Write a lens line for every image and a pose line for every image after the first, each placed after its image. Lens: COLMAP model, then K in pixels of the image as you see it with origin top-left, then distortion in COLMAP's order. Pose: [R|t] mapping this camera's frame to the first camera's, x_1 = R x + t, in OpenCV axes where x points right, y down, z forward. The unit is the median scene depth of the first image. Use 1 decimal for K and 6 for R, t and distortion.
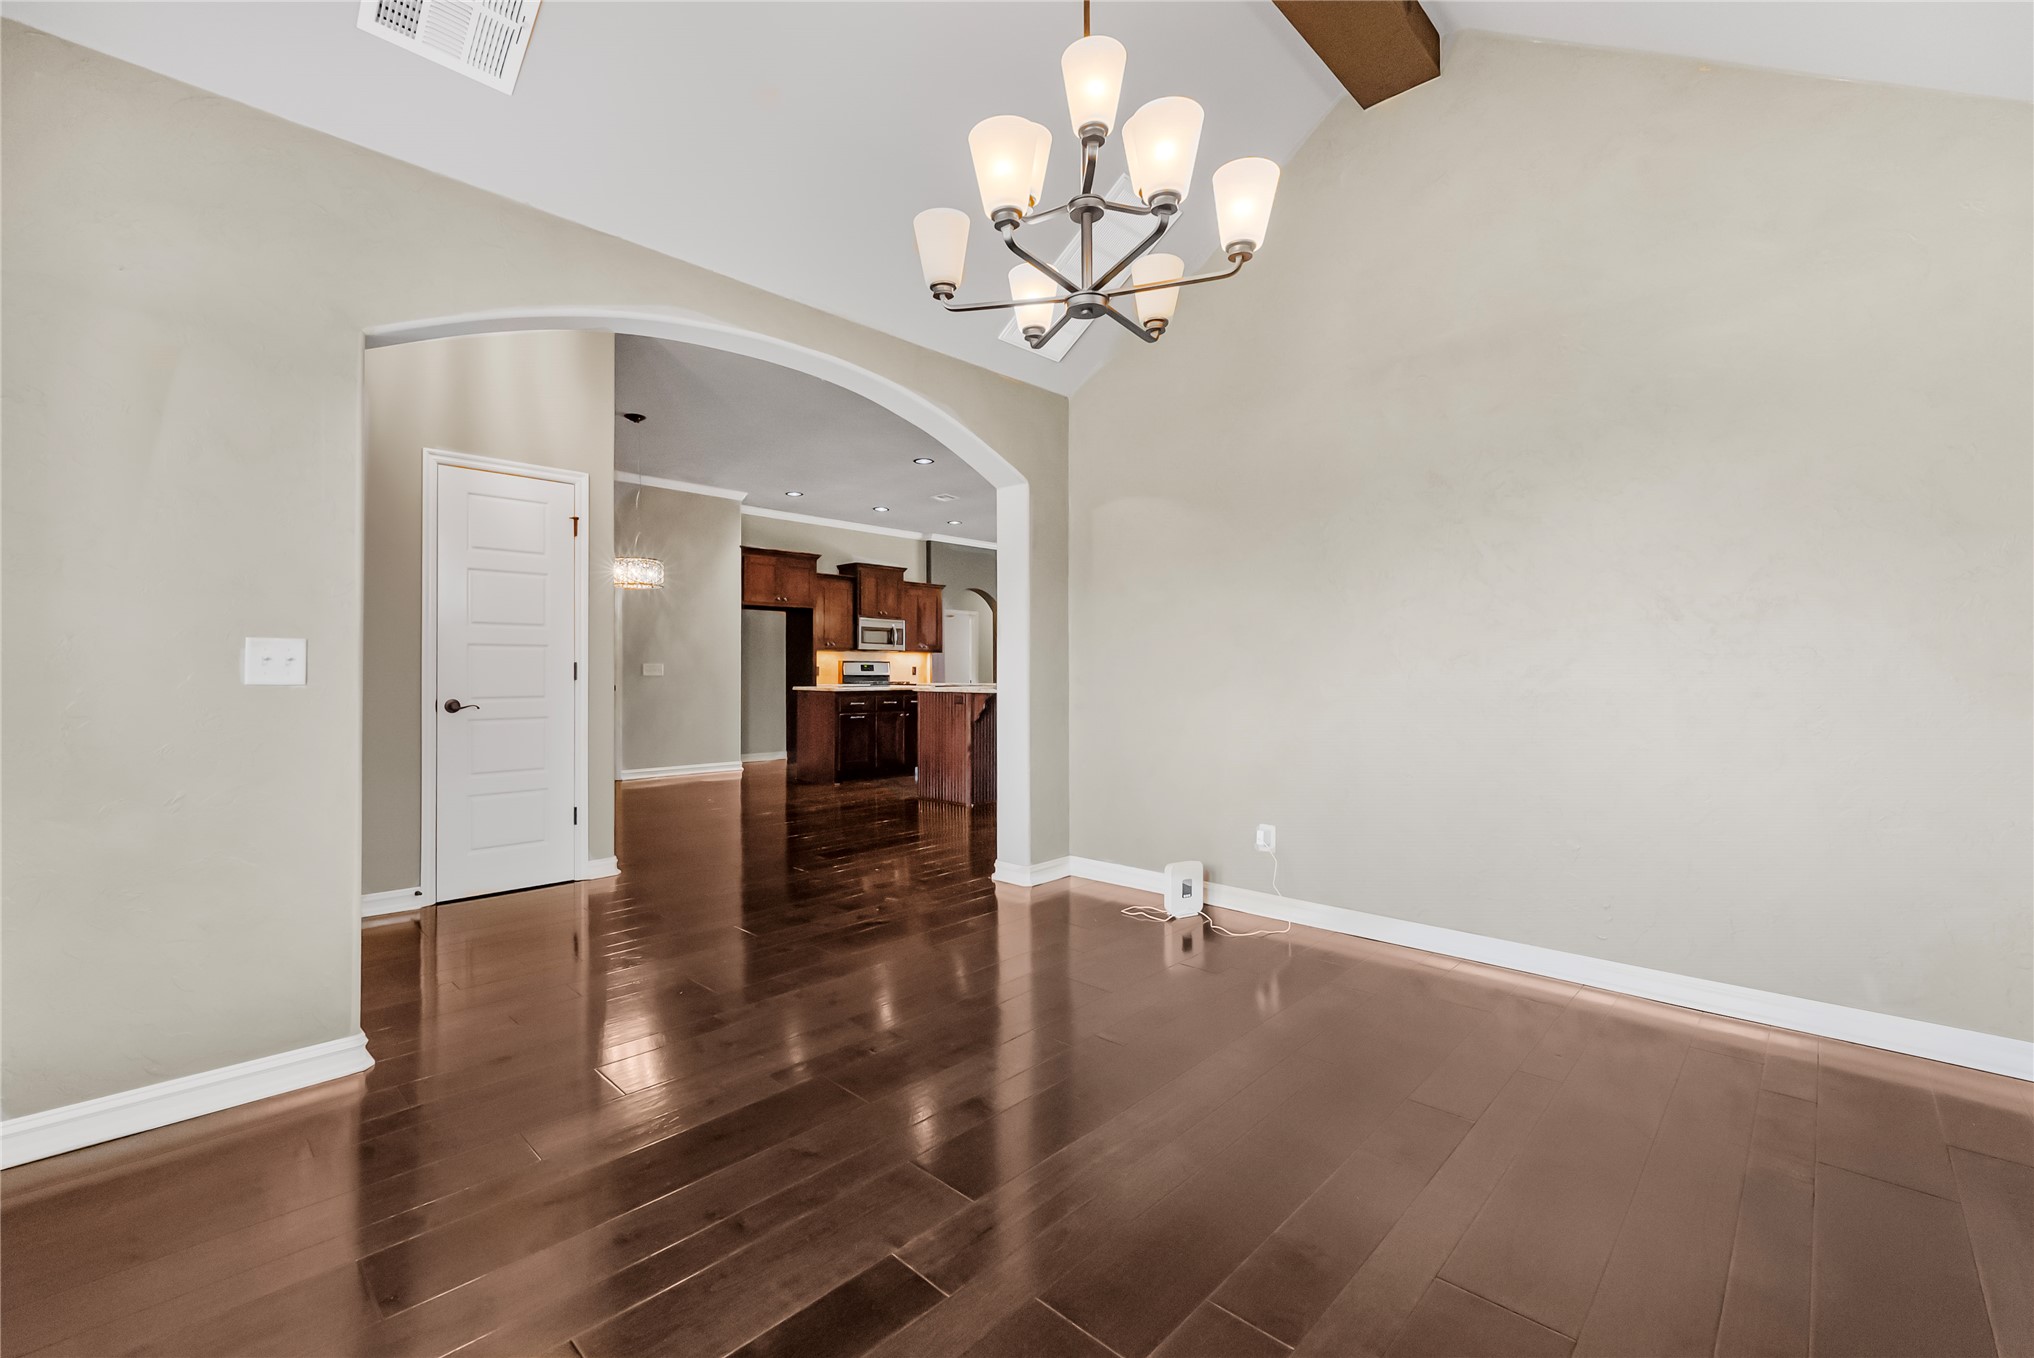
lens RADIAL K [[932.7, 0, 1017.0], [0, 932.7, 679.0], [0, 0, 1]] dist [-0.000266, -0.000083]
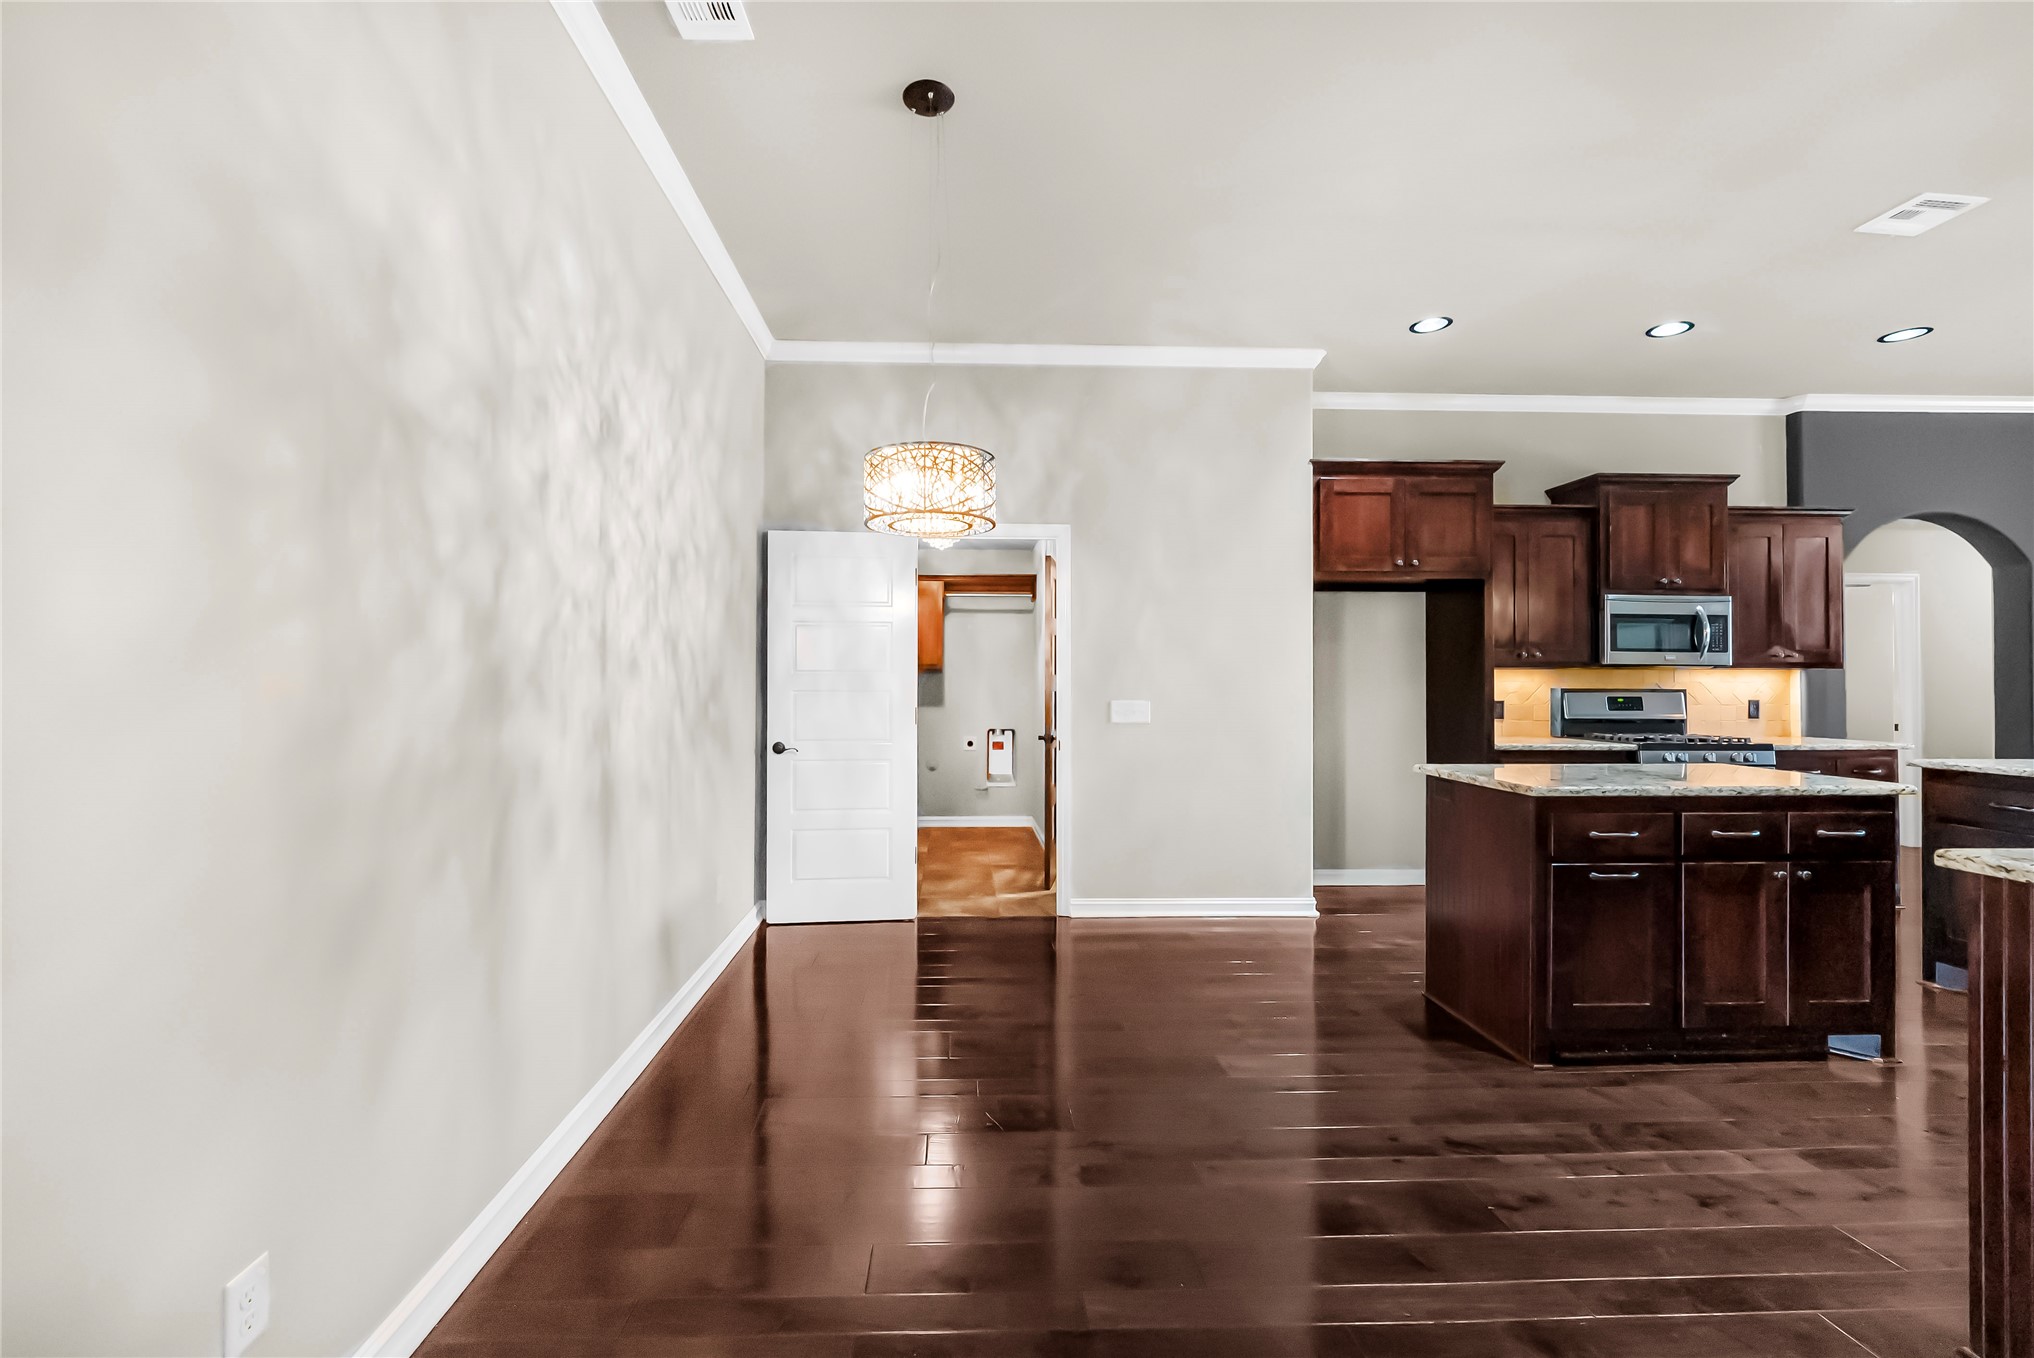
lens RADIAL K [[828.3, 0, 985.9], [0, 828.3, 664.7], [0, 0, 1]] dist [-0.001289, -0.000285]
pose [[0.699837, -0.011227, -0.714215, -0.092147], [-0.006070, 0.999747, -0.021663, -0.021090], [0.714277, 0.019496, 0.699591, 0.501775]]
